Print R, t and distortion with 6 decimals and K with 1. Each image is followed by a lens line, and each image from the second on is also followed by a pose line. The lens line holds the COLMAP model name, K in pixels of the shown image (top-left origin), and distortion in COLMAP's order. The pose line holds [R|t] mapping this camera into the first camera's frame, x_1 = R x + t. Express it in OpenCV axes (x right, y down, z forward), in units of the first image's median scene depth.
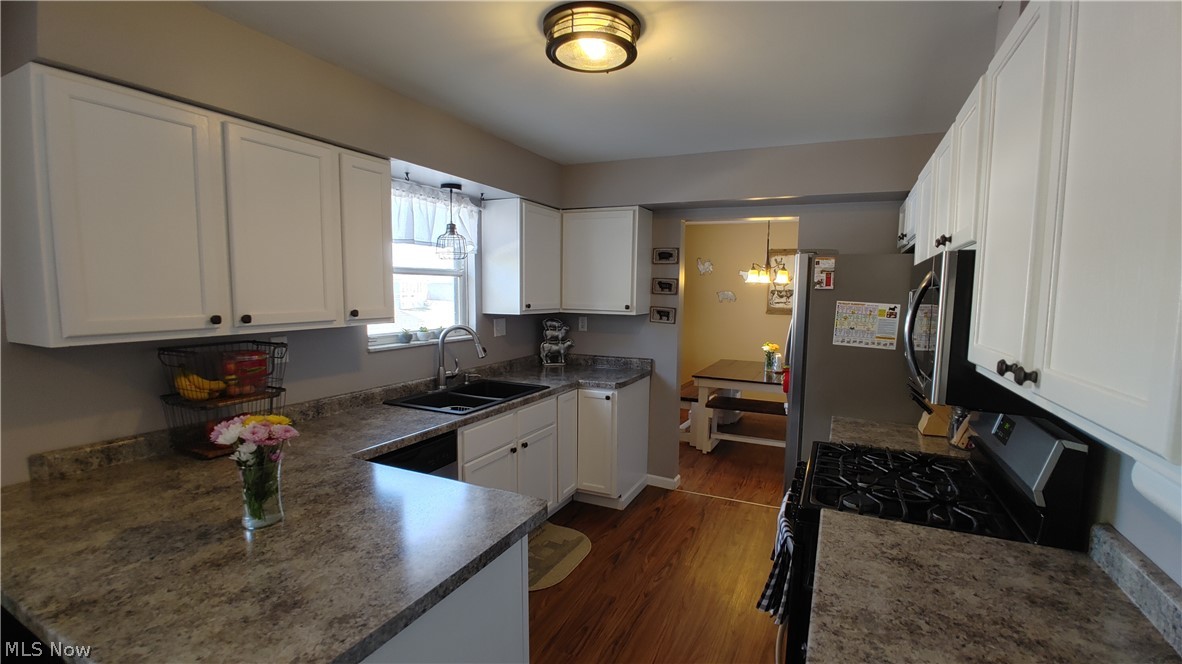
lens RADIAL K [[519.3, 0, 598.2], [0, 519.3, 332.5], [0, 0, 1]] dist [-0.031231, 0.002747]
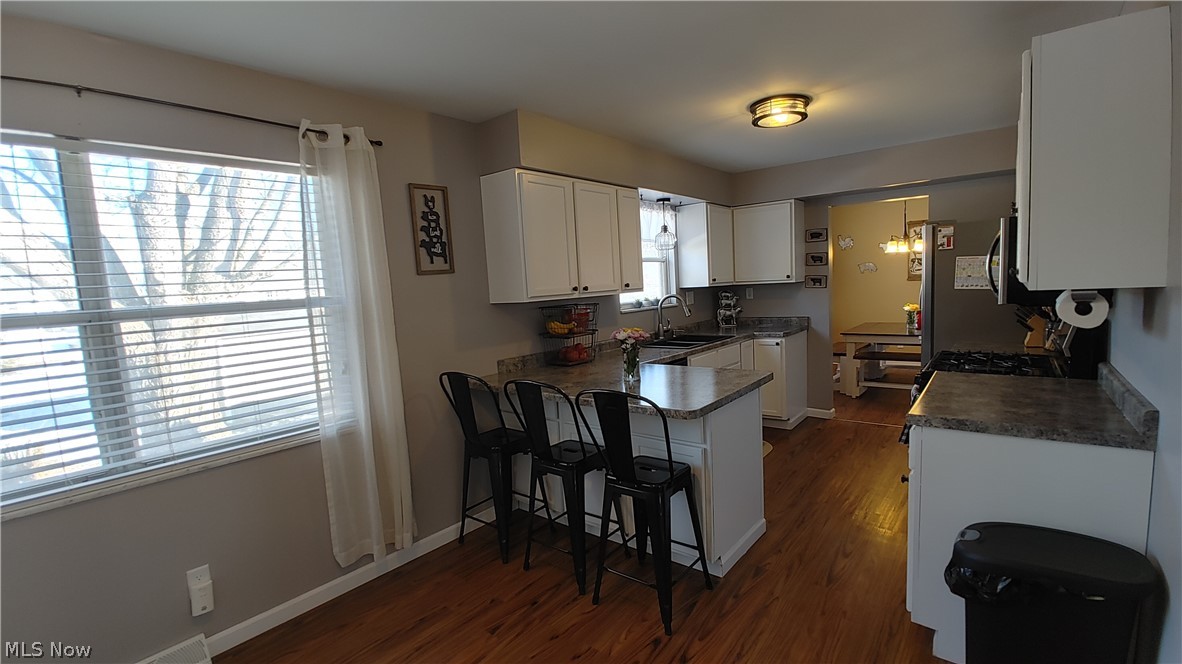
lens RADIAL K [[519.3, 0, 598.4], [0, 519.3, 335.2], [0, 0, 1]] dist [-0.031231, 0.002747]
pose [[0.970555, -0.042889, -0.237029, -0.111726], [0.047755, 0.998749, 0.014820, 0.060097], [0.236097, -0.025703, 0.971390, -0.412113]]
